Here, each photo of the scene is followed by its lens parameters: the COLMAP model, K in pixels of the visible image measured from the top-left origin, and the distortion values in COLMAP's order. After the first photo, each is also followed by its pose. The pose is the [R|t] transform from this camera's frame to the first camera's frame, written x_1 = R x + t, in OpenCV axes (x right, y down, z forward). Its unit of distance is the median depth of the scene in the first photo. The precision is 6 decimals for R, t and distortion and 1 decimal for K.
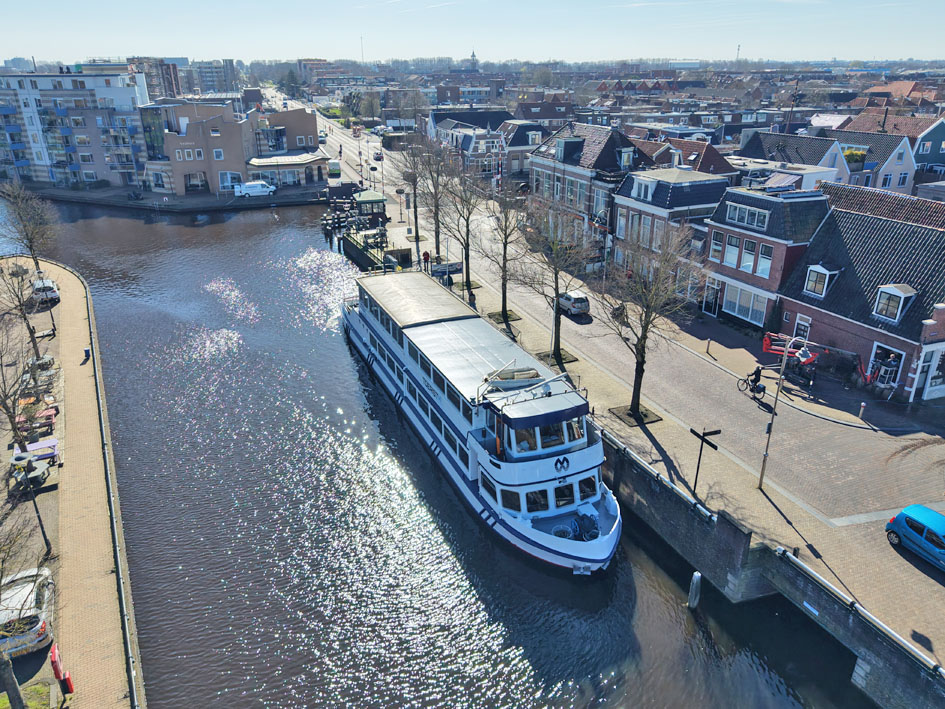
lens RADIAL K [[712.1, 0, 472.5], [0, 712.1, 354.5], [0, 0, 1]] dist [0.151053, -0.291508]
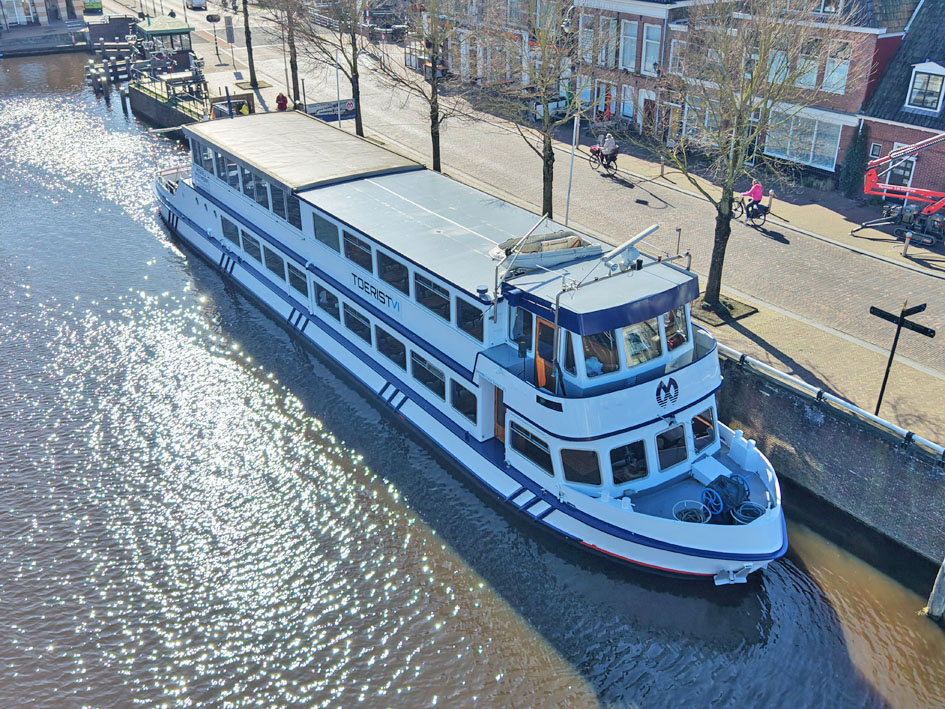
lens RADIAL K [[922.1, 0, 475.1], [0, 922.1, 370.5], [0, 0, 1]] dist [0.067916, -0.102425]
pose [[0.978157, -0.092589, 0.186108, -0.133352], [0.076520, 0.992837, 0.091759, 0.055650], [-0.193270, -0.075513, 0.978235, 0.308916]]
